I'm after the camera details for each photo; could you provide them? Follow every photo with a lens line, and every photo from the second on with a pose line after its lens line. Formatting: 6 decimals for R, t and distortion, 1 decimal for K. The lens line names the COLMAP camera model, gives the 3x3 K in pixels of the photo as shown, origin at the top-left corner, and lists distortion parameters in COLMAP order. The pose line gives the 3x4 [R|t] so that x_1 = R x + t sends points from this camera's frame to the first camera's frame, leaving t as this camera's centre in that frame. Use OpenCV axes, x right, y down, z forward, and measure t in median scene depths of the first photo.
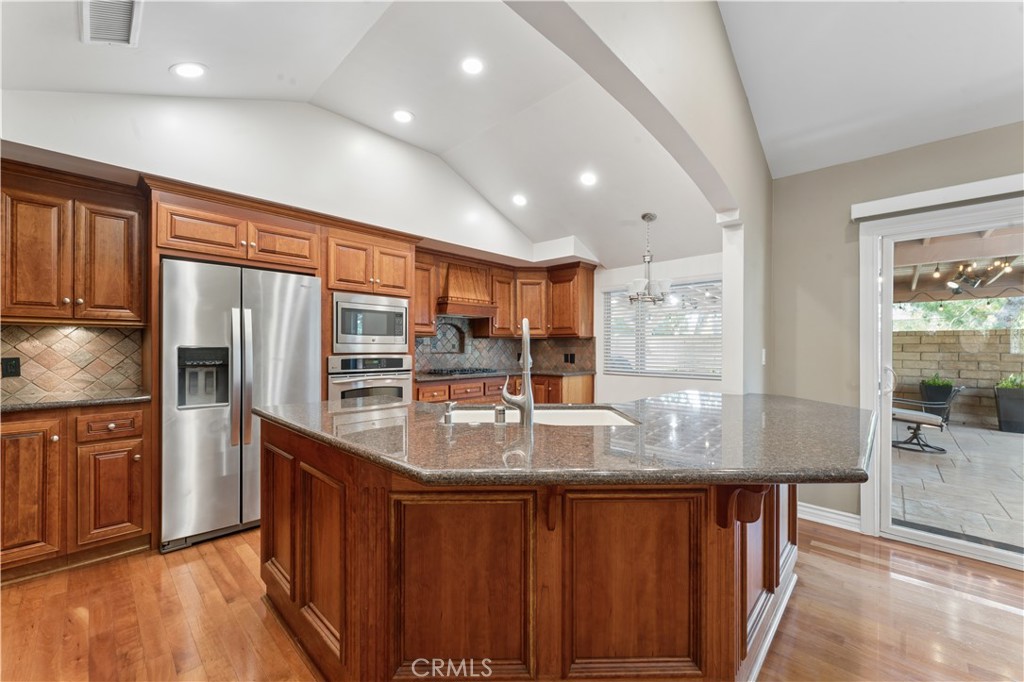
lens RADIAL K [[405.0, 0, 508.5], [0, 405.0, 347.0], [0, 0, 1]] dist [-0.000110, -0.001433]
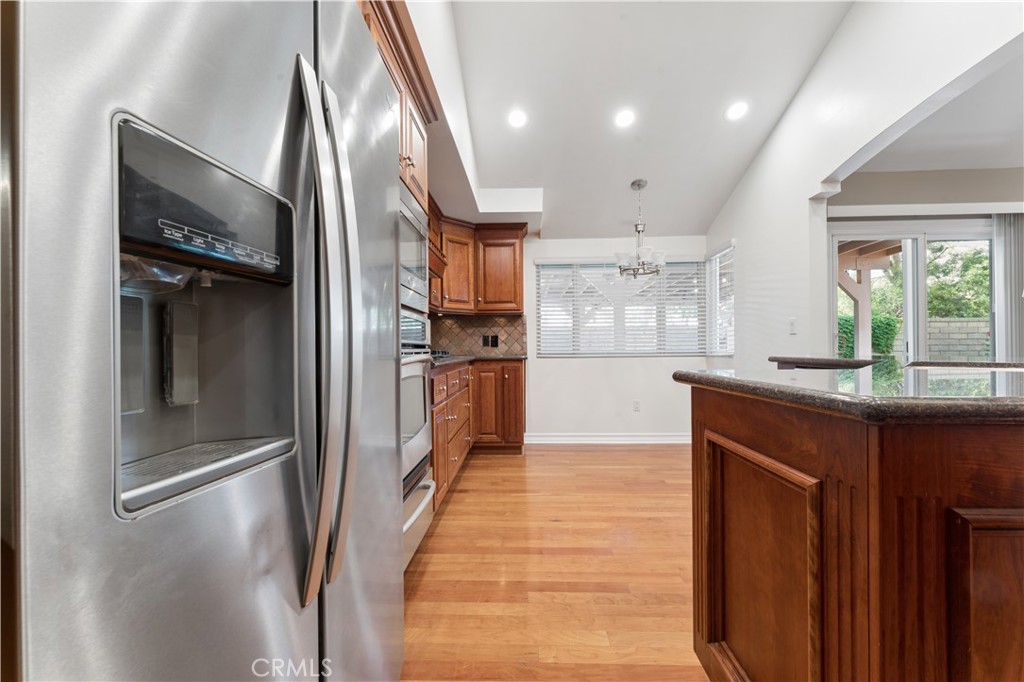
lens RADIAL K [[406.9, 0, 506.7], [0, 406.9, 346.1], [0, 0, 1]] dist [-0.000235, -0.000045]
pose [[0.750392, -0.004883, 0.660975, -0.488960], [0.004841, 0.999986, 0.001891, 0.049655], [-0.660975, 0.001781, 0.750406, 0.470385]]
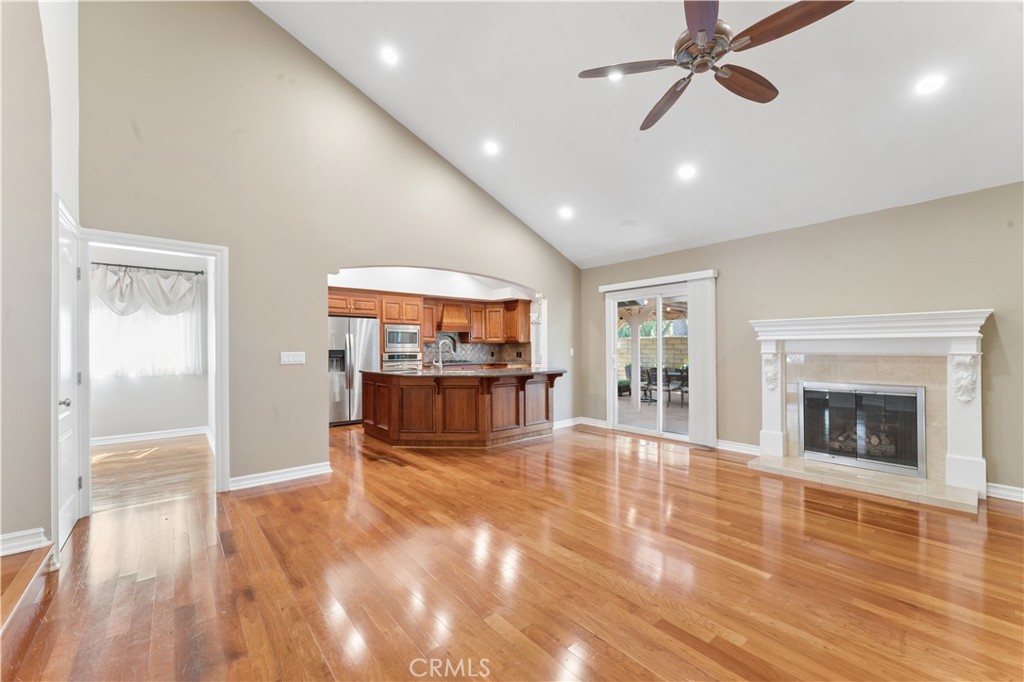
lens RADIAL K [[405.0, 0, 512.2], [0, 405.0, 345.7], [0, 0, 1]] dist [-0.000110, -0.001433]
pose [[0.995049, -0.009591, -0.098920, 0.382493], [0.009226, 0.999949, -0.004145, -0.002966], [0.098954, 0.003212, 0.995087, -0.904520]]
